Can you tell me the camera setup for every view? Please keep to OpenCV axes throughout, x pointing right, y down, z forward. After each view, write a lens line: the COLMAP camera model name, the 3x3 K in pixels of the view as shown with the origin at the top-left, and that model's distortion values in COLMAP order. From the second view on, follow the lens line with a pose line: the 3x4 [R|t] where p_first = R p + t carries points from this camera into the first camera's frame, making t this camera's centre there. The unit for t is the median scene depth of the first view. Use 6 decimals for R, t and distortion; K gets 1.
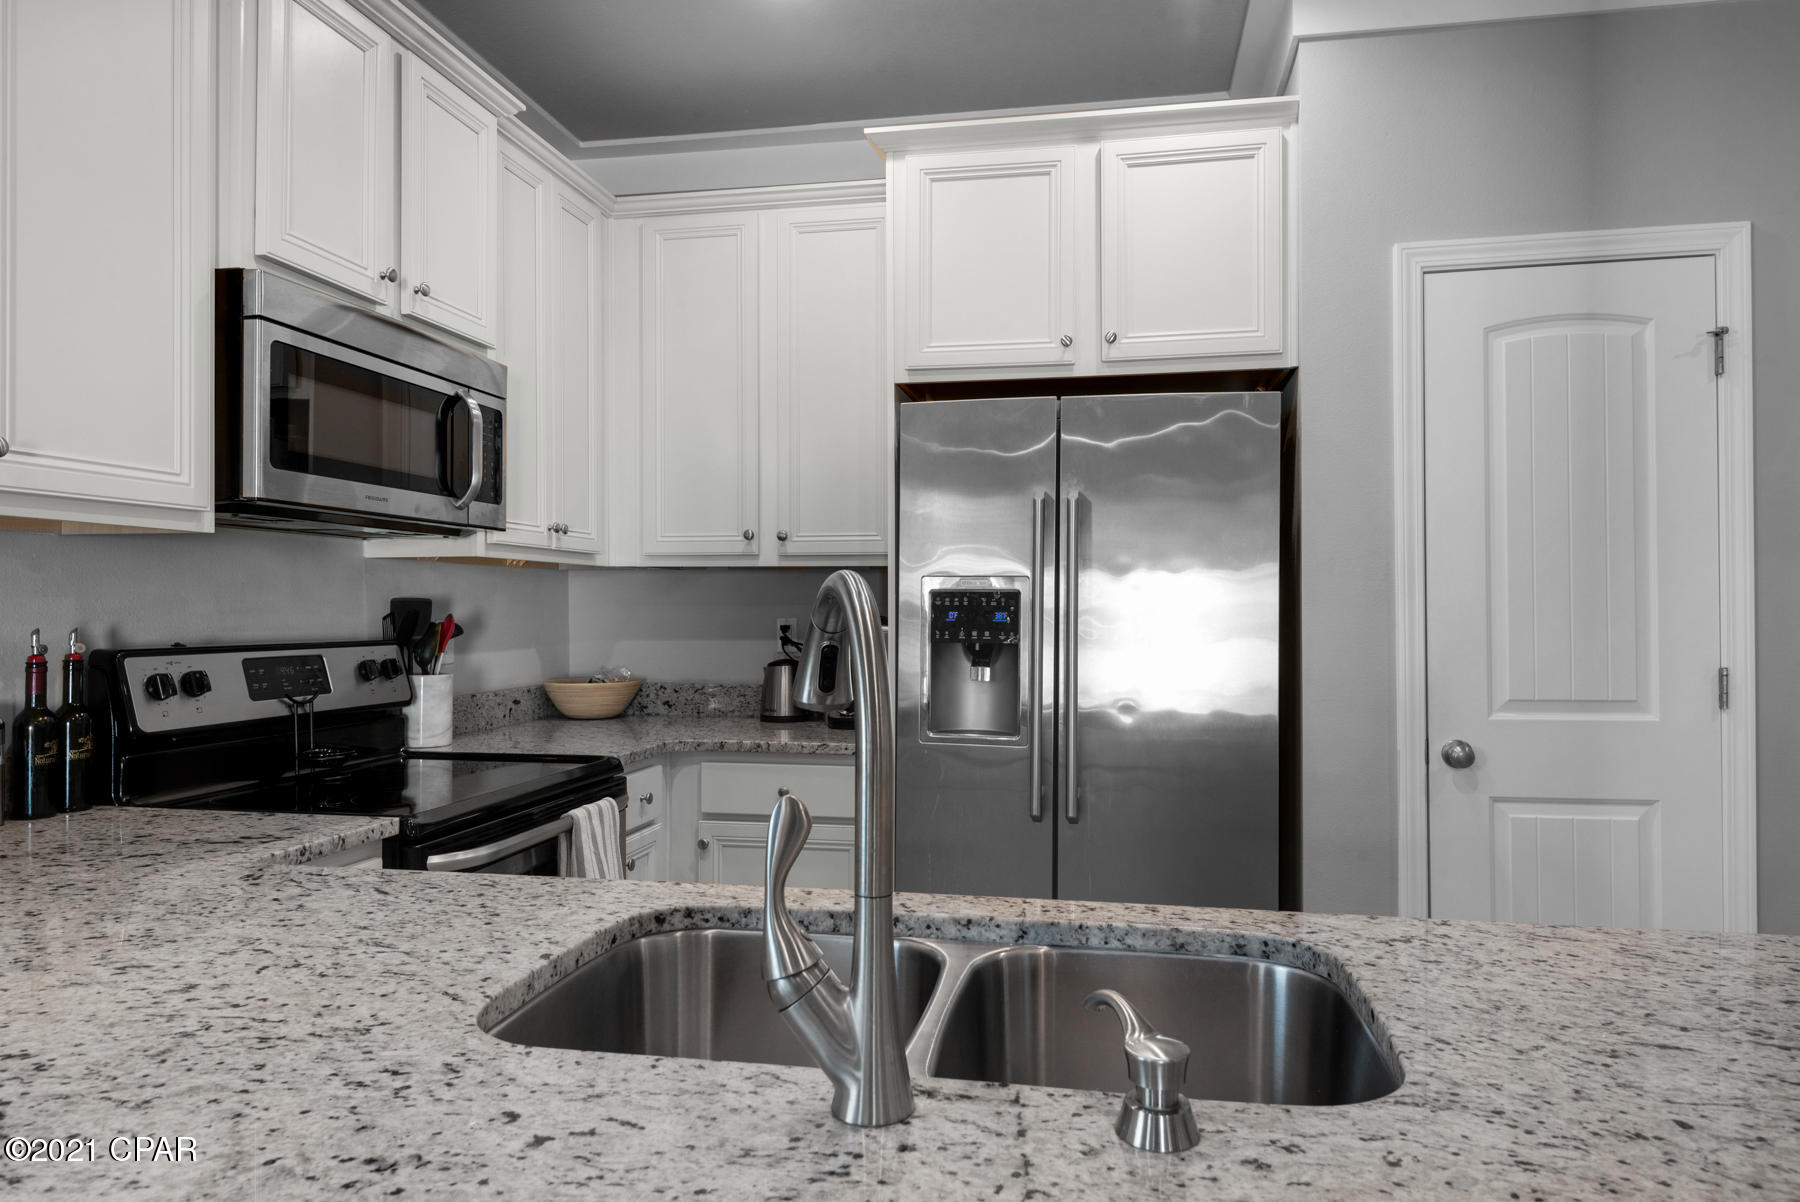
lens RADIAL K [[1105.3, 0, 920.8], [0, 1105.3, 604.8], [0, 0, 1]] dist [0.015863, -0.001961]
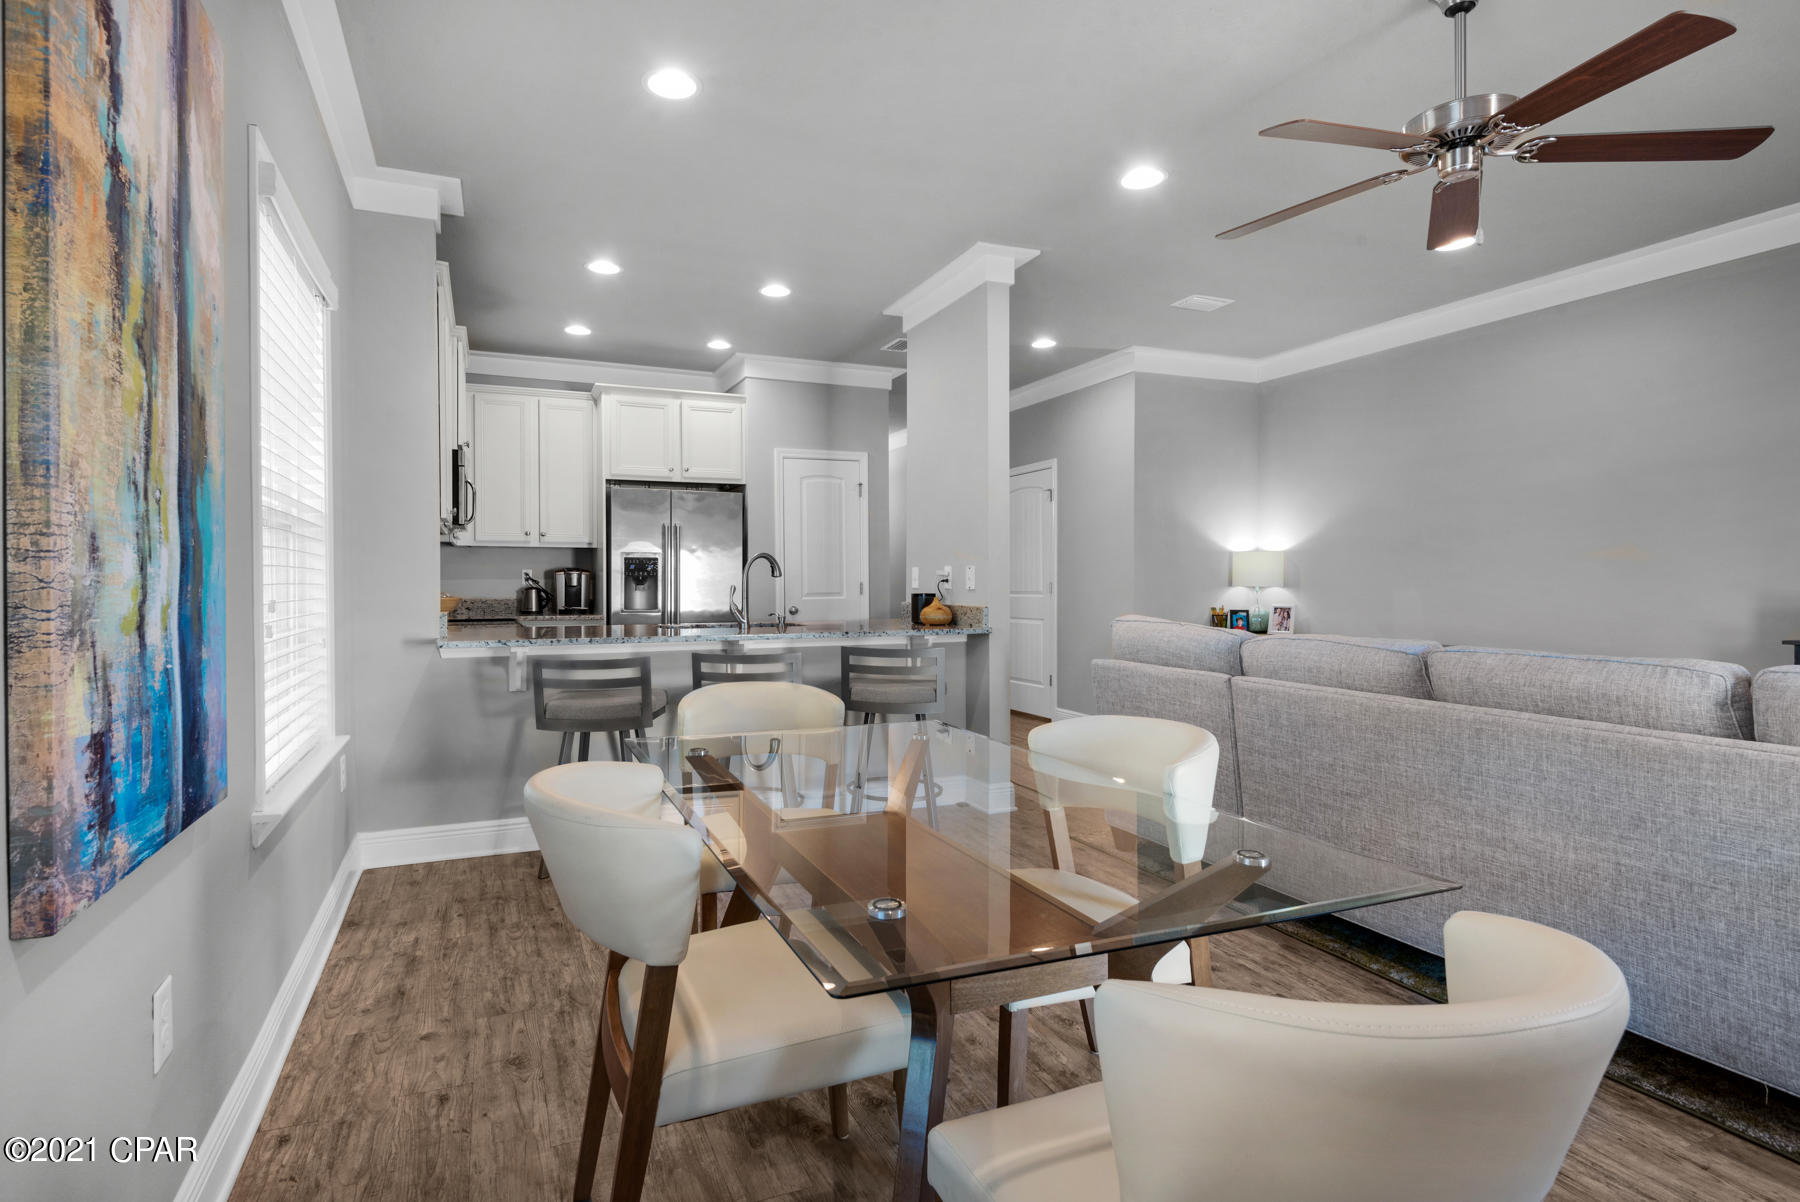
lens RADIAL K [[879.1, 0, 853.3], [0, 879.1, 583.0], [0, 0, 1]] dist [0.032631, -0.014460]
pose [[0.834280, -0.001772, 0.551338, -0.789928], [-0.001552, 0.999983, 0.005562, 0.040457], [-0.551339, -0.005496, 0.834264, -1.243231]]
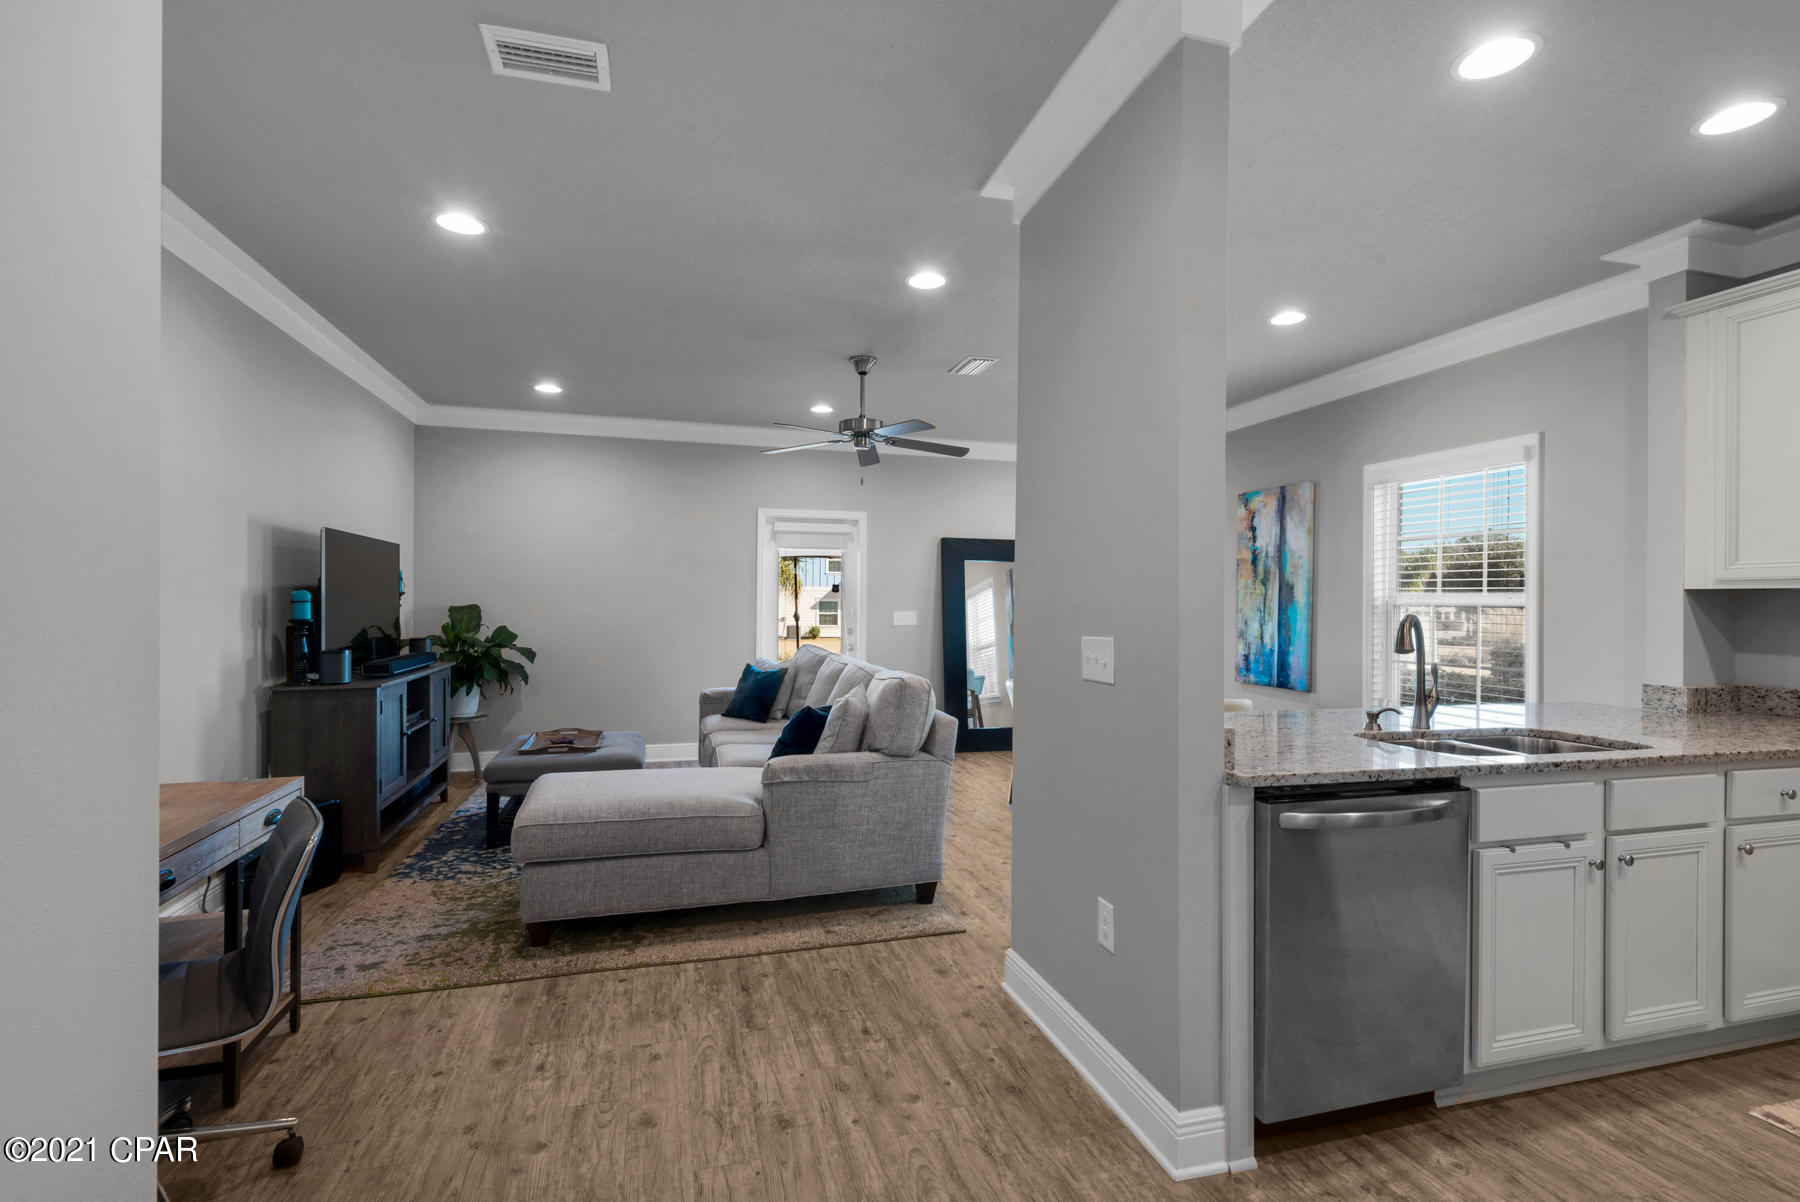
lens RADIAL K [[809.1, 0, 901.4], [0, 809.1, 610.0], [0, 0, 1]] dist [0.033975, -0.018531]
pose [[-0.892657, -0.003757, -0.450721, 1.058347], [-0.007254, 0.999955, 0.006033, -0.016776], [0.450679, 0.008655, -0.892644, 0.940800]]
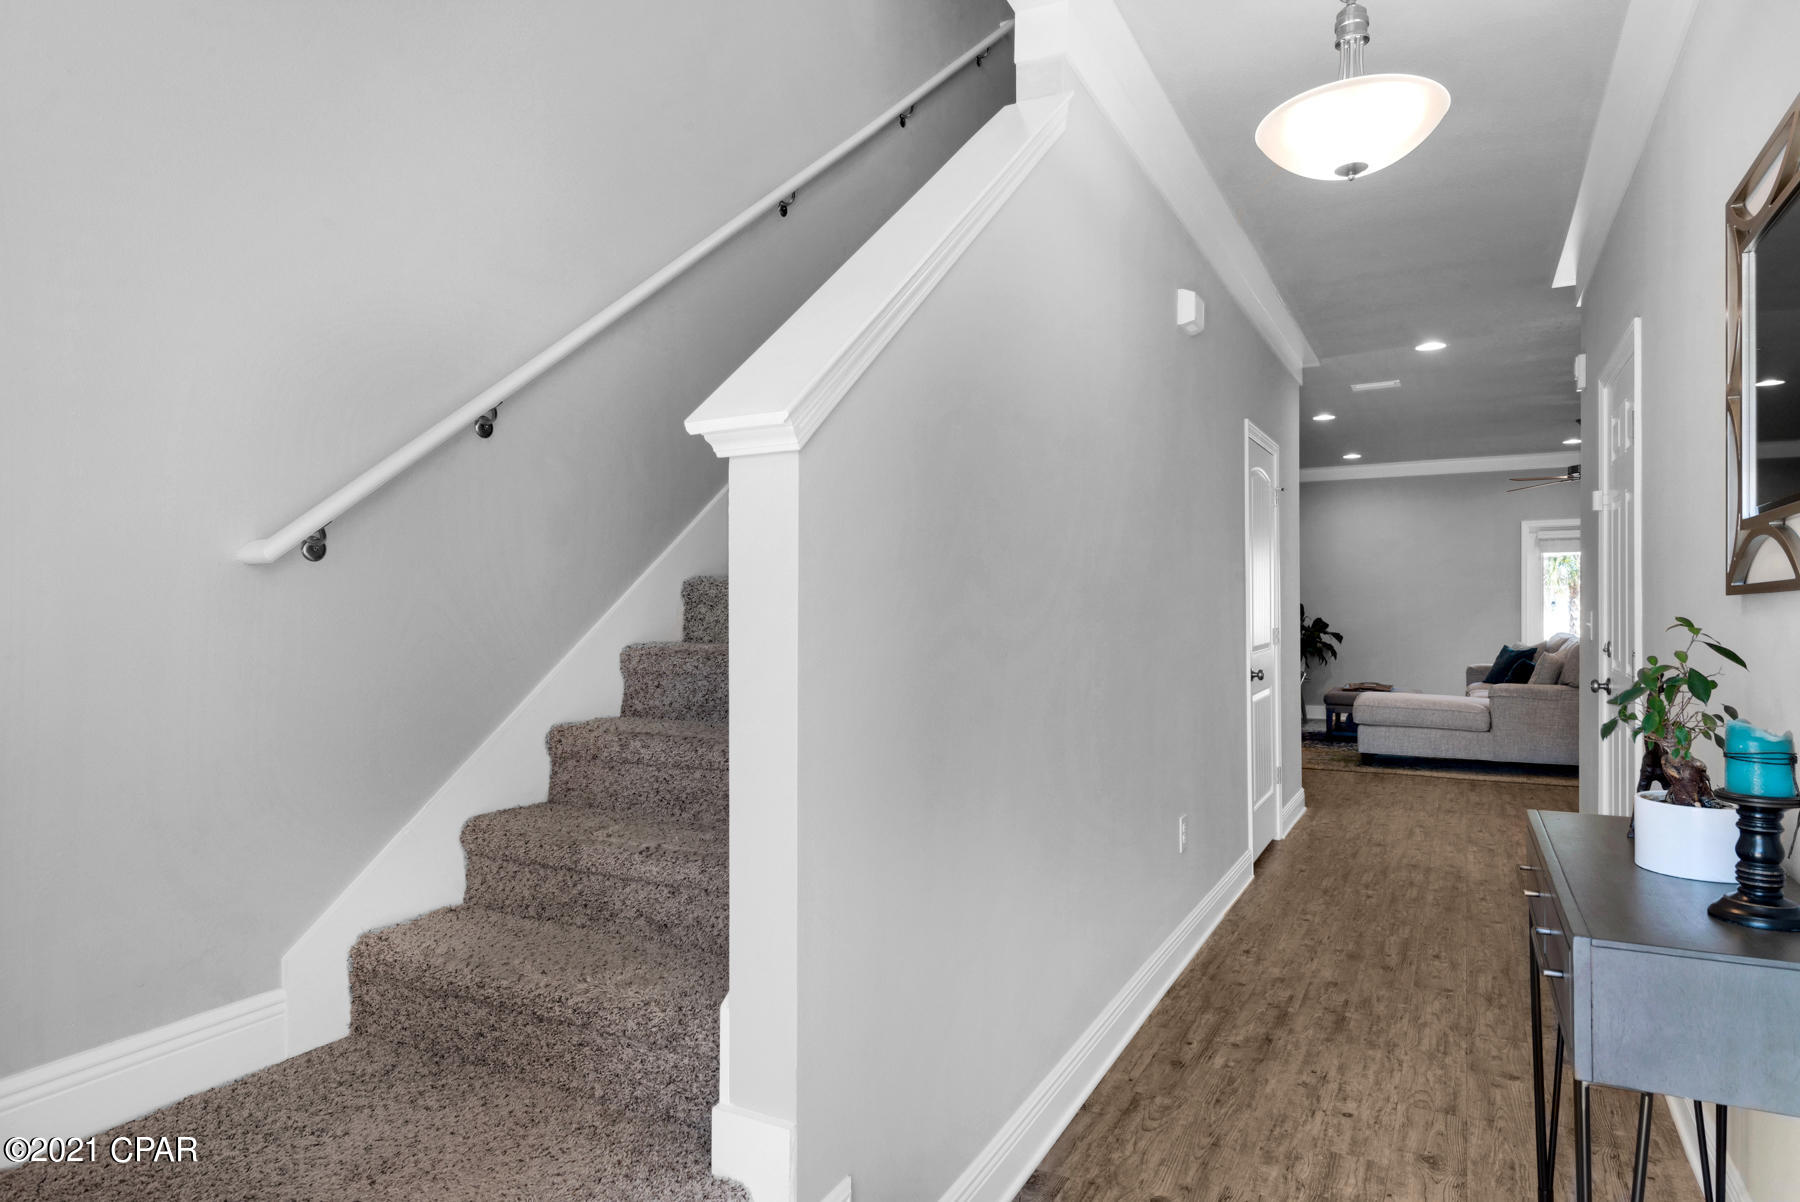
lens RADIAL K [[1127.2, 0, 845.1], [0, 1127.2, 615.8], [0, 0, 1]] dist [0.004759, -0.001952]
pose [[-0.949812, 0.004570, 0.312789, 1.429297], [0.005719, 0.999980, 0.002755, 0.015225], [-0.312770, 0.004405, -0.949819, 3.440429]]
